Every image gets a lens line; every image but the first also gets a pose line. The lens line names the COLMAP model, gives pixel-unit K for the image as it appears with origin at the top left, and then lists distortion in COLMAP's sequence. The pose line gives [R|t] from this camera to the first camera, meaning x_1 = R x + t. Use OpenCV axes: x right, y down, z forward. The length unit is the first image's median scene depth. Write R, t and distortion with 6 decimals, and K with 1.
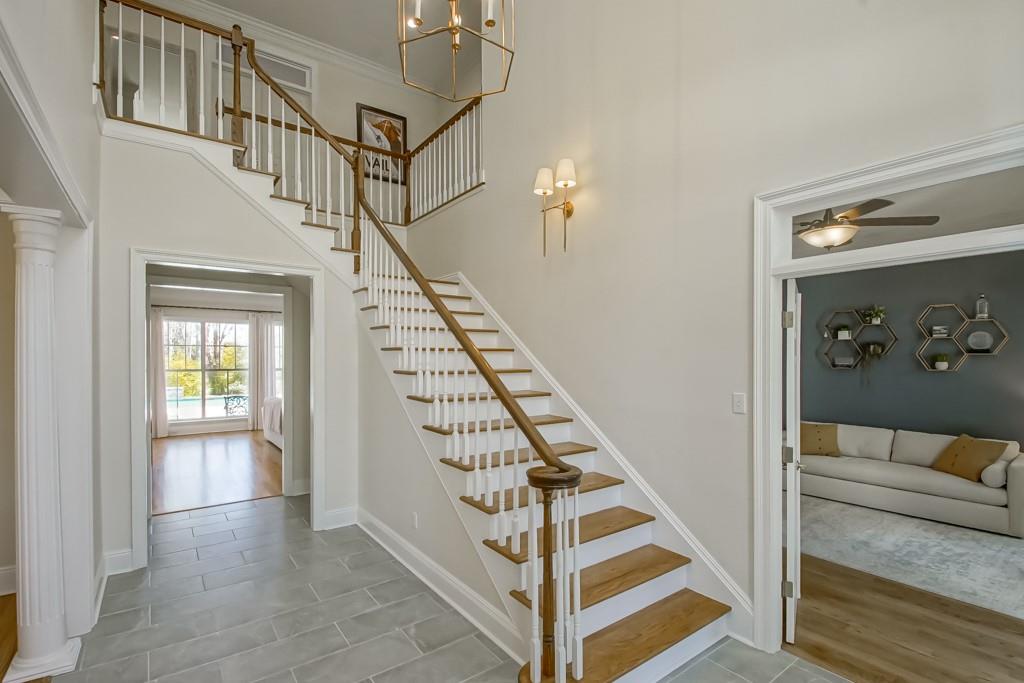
lens RADIAL K [[474.2, 0, 505.6], [0, 474.2, 364.8], [0, 0, 1]] dist [-0.001054, -0.005193]
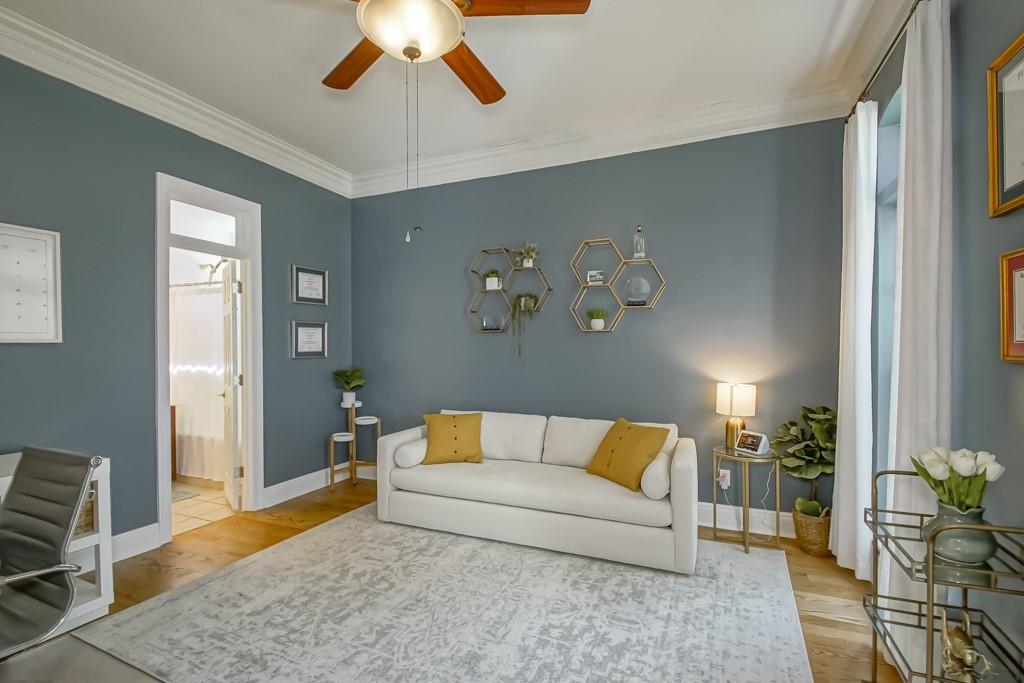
lens RADIAL K [[474.2, 0, 509.1], [0, 474.2, 347.1], [0, 0, 1]] dist [-0.001054, -0.005193]
pose [[0.858043, 0.006908, 0.513532, 0.441749], [0.000940, 0.999887, -0.015021, 0.048588], [-0.513577, 0.013371, 0.857939, 0.453829]]
